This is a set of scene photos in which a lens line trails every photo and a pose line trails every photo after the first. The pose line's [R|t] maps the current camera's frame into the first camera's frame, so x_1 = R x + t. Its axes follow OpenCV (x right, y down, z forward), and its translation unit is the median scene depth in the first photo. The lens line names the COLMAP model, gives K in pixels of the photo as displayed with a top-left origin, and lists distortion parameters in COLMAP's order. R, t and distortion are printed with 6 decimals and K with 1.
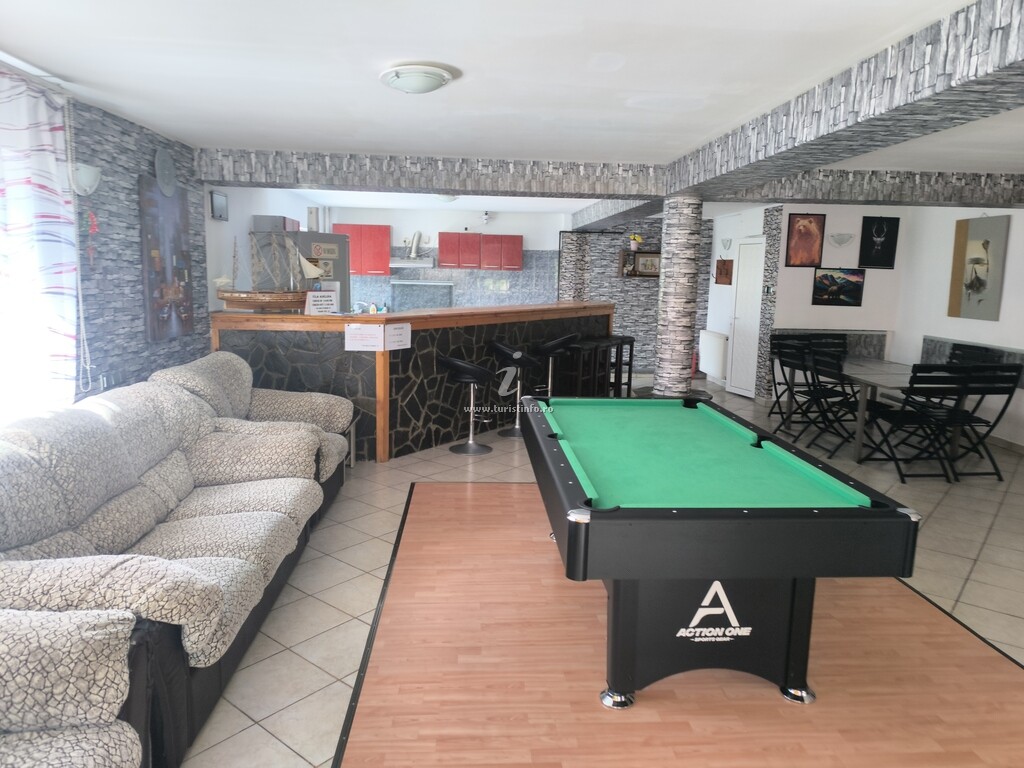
lens RADIAL K [[688.9, 0, 510.8], [0, 688.9, 379.5], [0, 0, 1]] dist [0.030214, -0.028233]
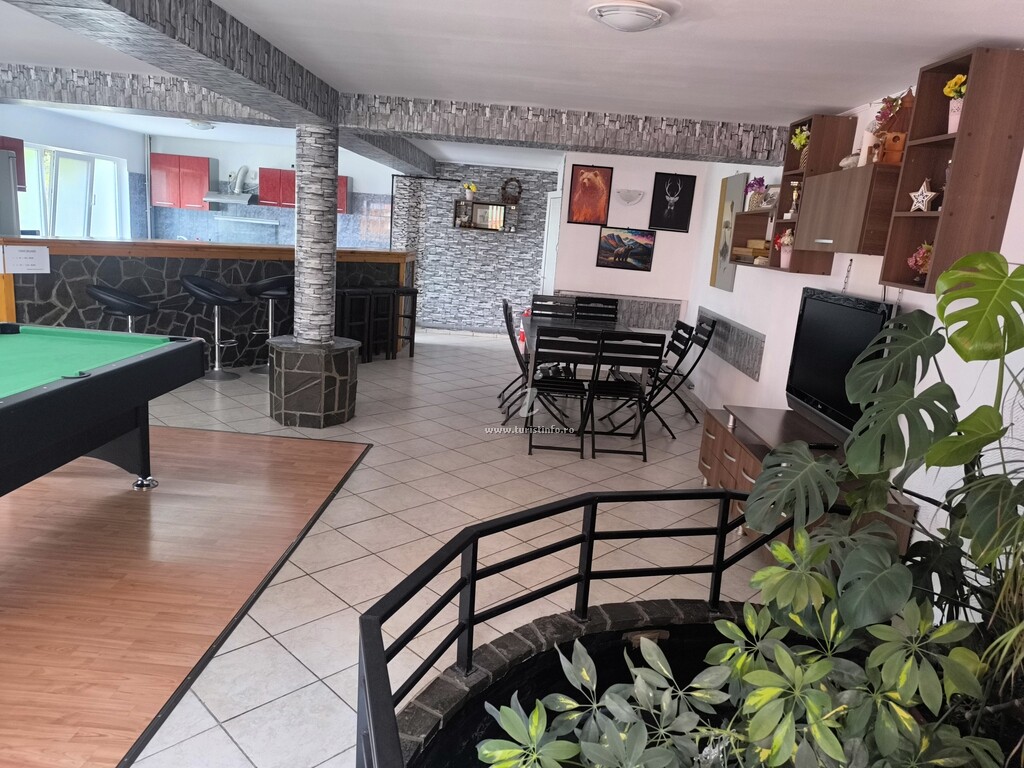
lens RADIAL K [[688.9, 0, 520.1], [0, 688.9, 383.8], [0, 0, 1]] dist [0.030214, -0.028233]
pose [[0.994018, 0.078588, -0.075842, 0.420976], [-0.073945, 0.995321, 0.062199, -0.001211], [0.080375, -0.056218, 0.995178, 0.064269]]
